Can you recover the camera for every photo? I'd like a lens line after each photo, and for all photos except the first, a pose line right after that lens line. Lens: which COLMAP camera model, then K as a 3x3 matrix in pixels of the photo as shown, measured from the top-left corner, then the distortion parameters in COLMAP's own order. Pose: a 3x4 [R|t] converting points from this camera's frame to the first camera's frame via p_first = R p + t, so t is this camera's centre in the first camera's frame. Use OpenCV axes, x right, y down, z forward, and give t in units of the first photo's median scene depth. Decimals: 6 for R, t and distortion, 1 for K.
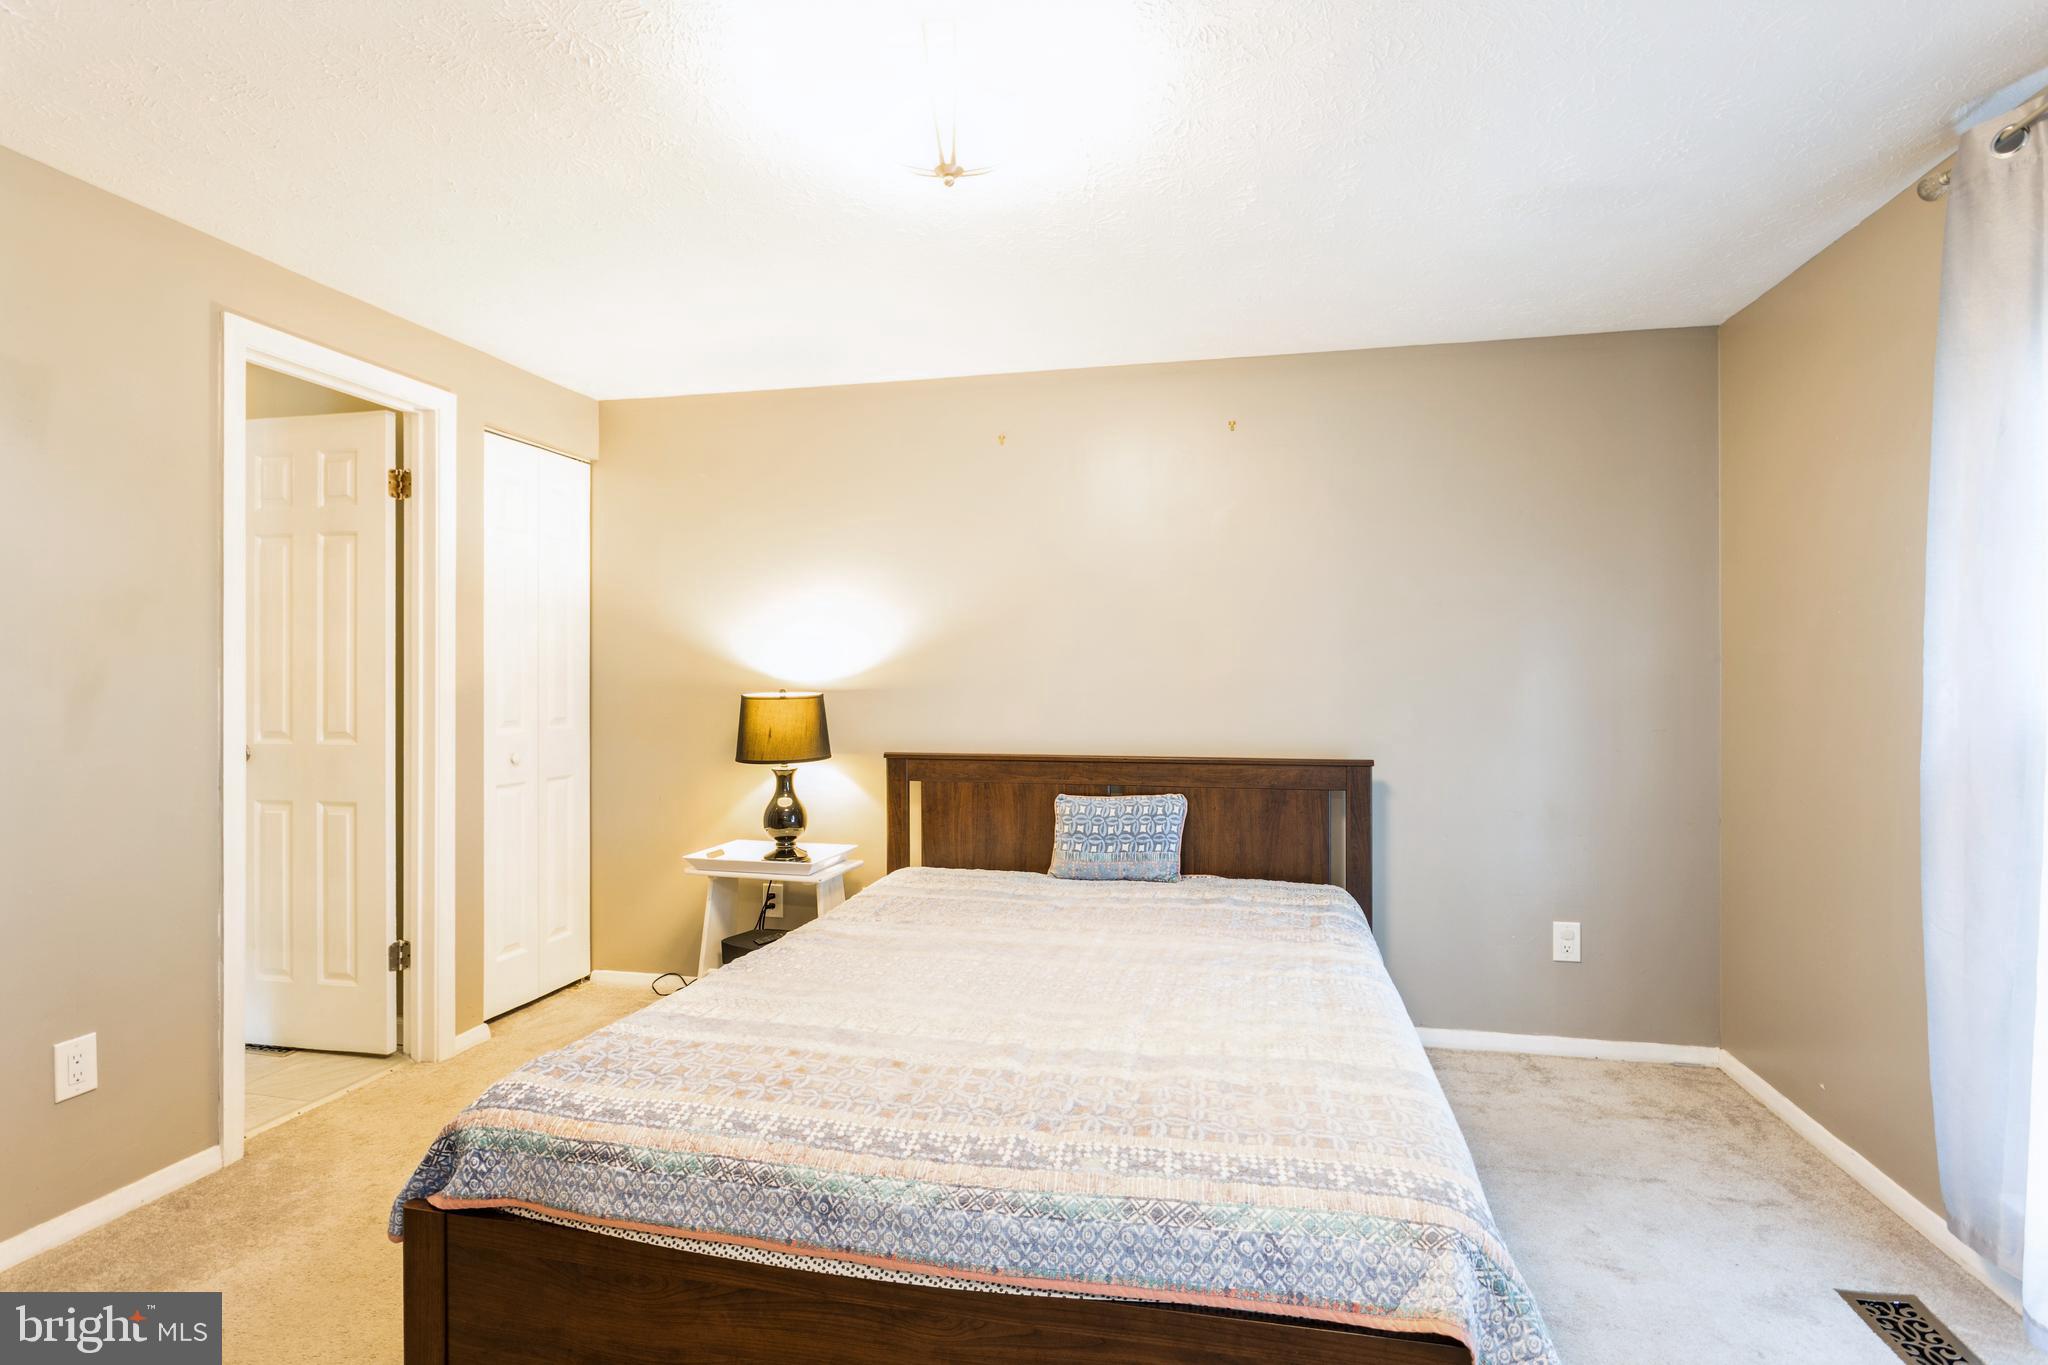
lens RADIAL K [[969.1, 0, 1016.8], [0, 969.1, 685.7], [0, 0, 1]] dist [0.000575, 0.002762]
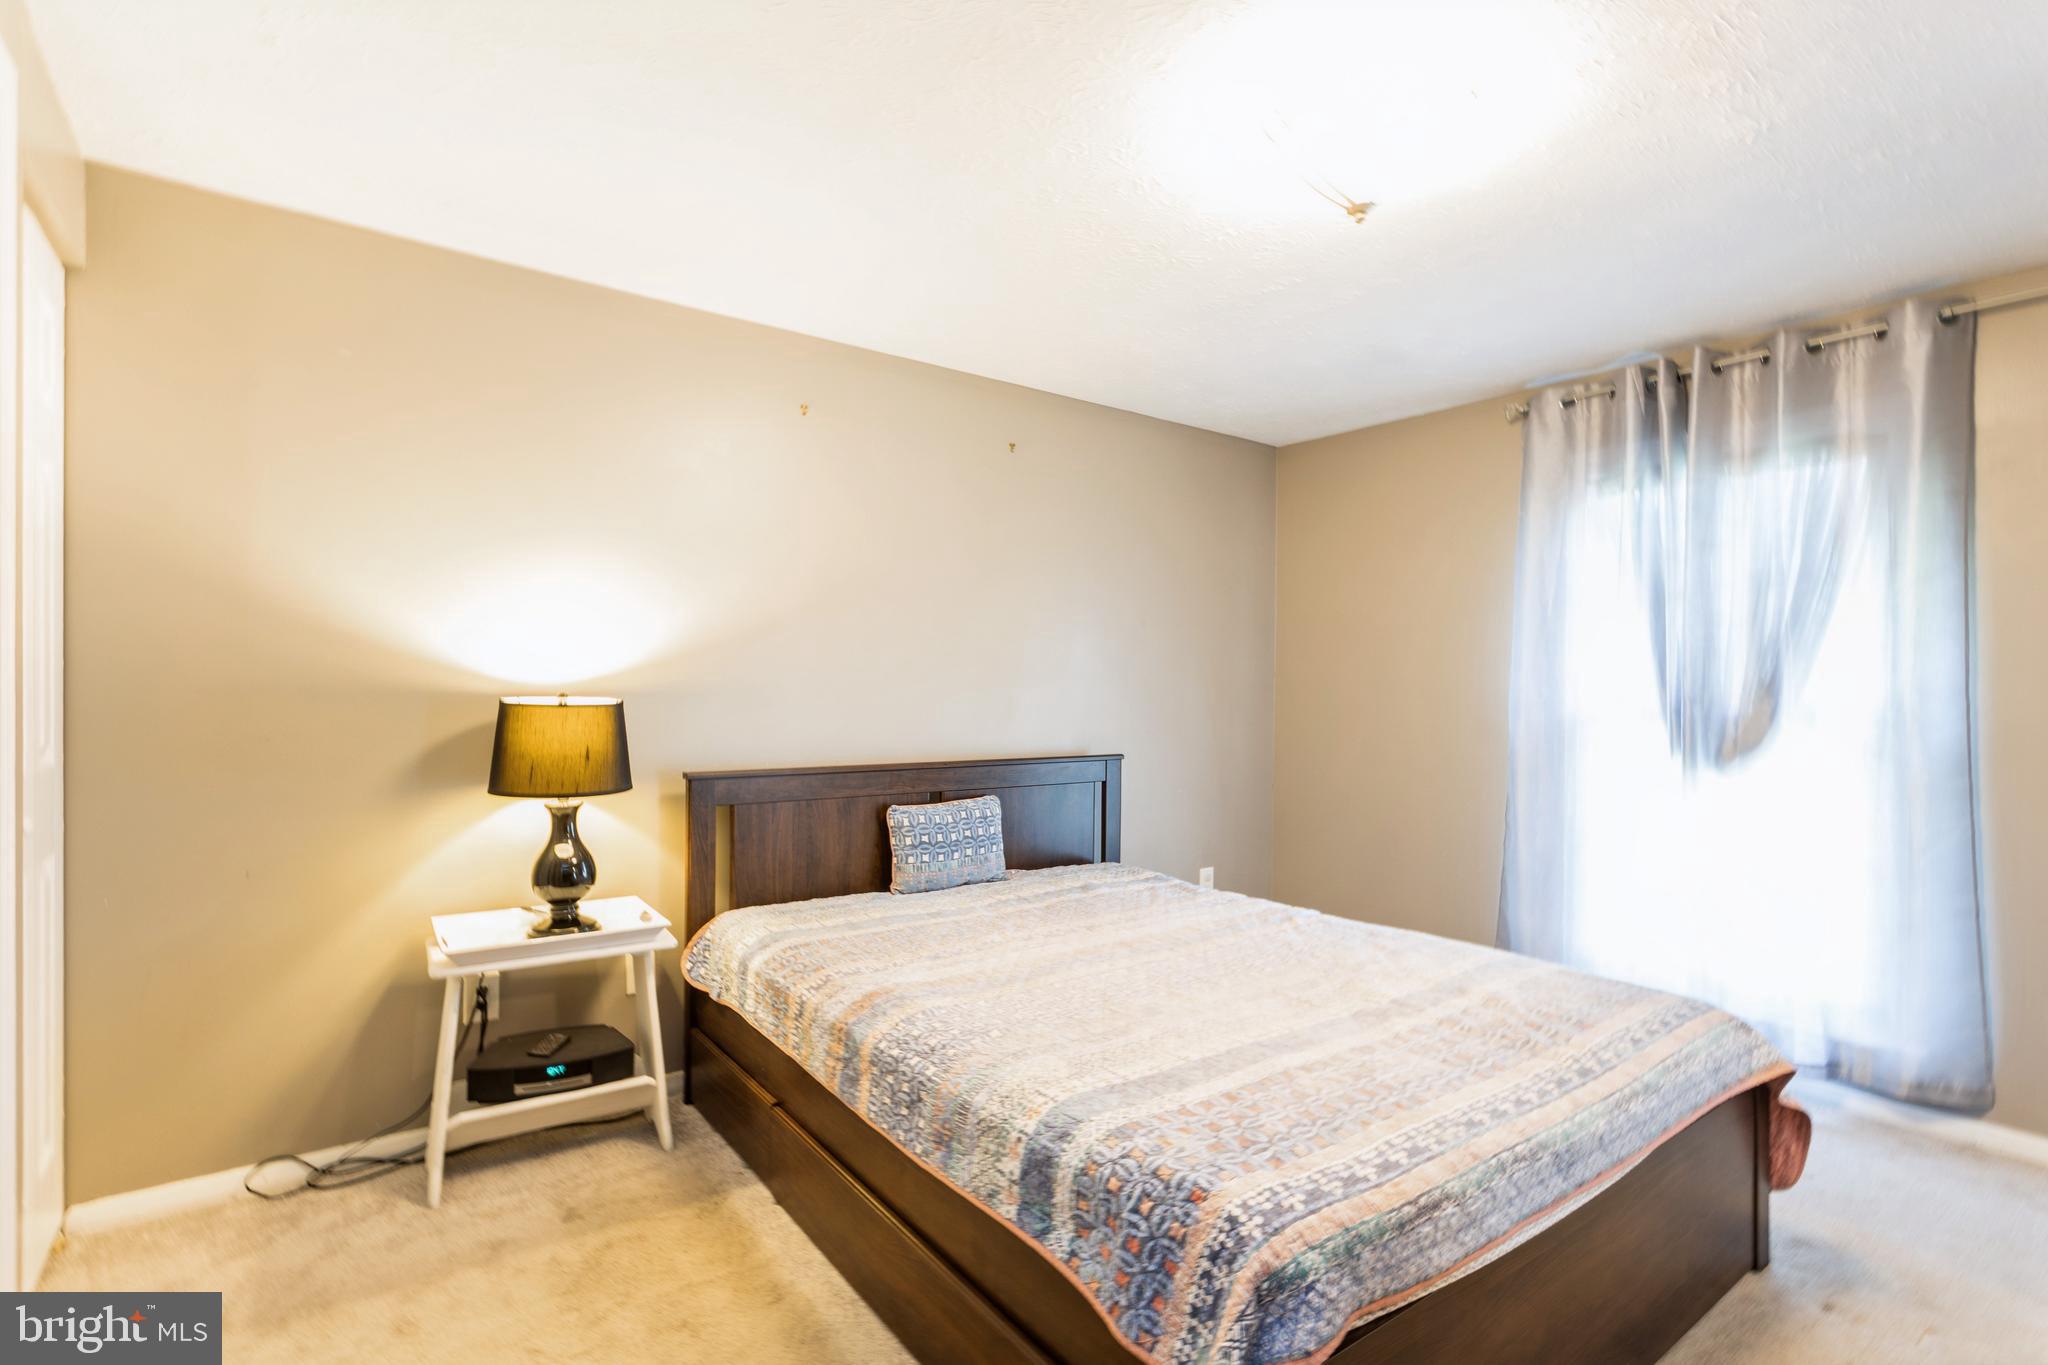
lens RADIAL K [[969.1, 0, 1004.1], [0, 969.1, 689.2], [0, 0, 1]] dist [0.000575, 0.002762]
pose [[0.663350, 0.005696, 0.748287, -0.602211], [-0.003926, 0.999984, -0.004132, 0.003010], [-0.748299, -0.000197, 0.663362, 0.305948]]
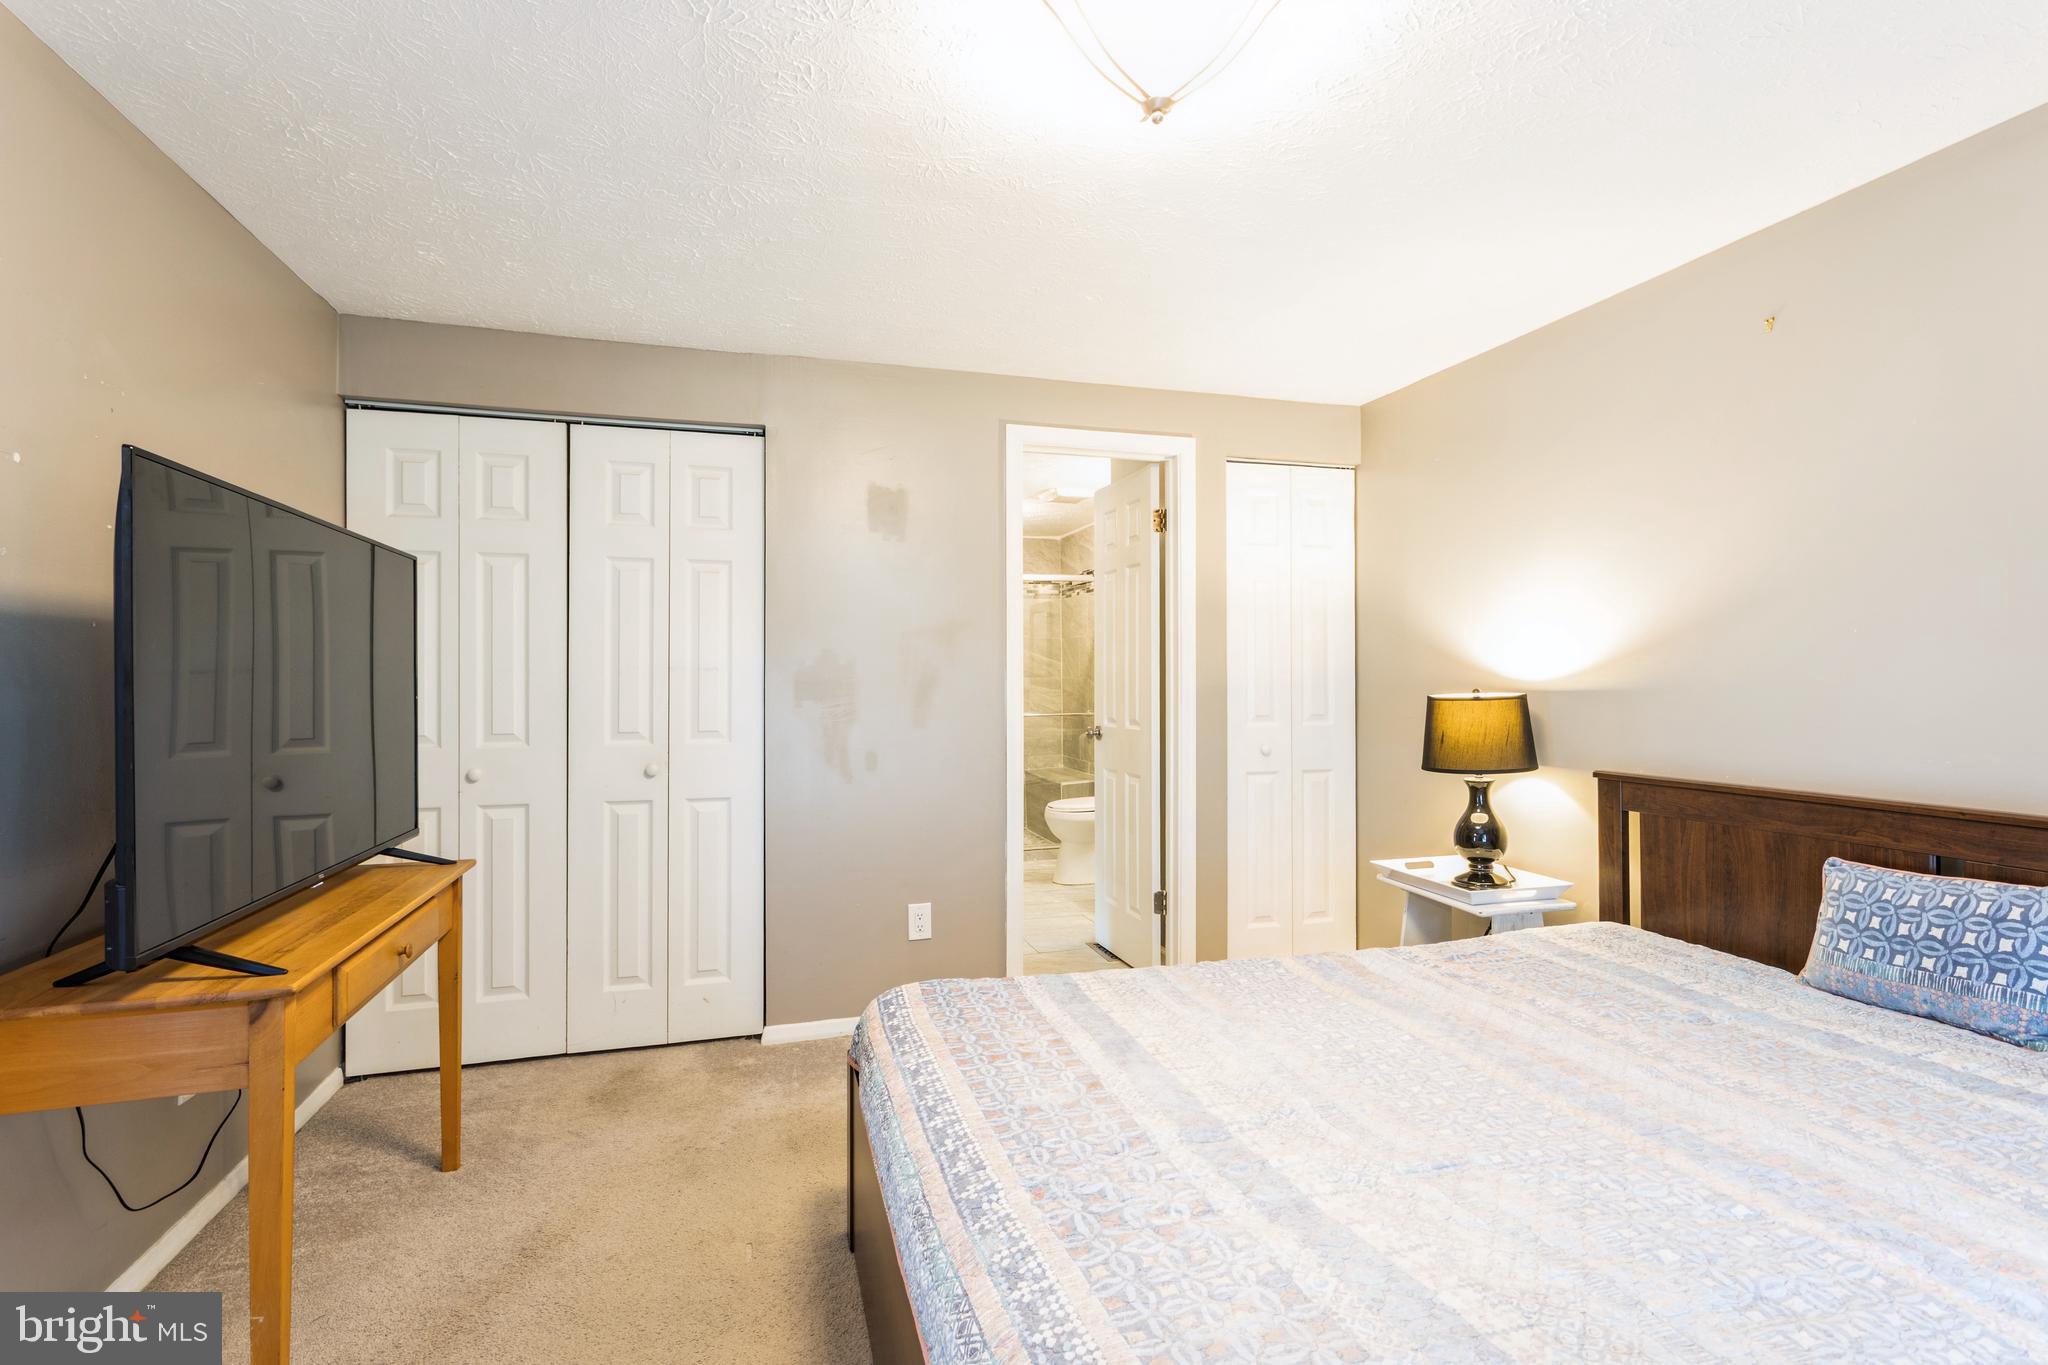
lens RADIAL K [[969.1, 0, 1061.2], [0, 969.1, 677.7], [0, 0, 1]] dist [0.000575, 0.002762]
pose [[0.509365, -0.004255, -0.860540, 0.343804], [-0.002399, 0.999977, -0.006364, 0.000246], [0.860547, 0.005306, 0.509343, 0.250684]]
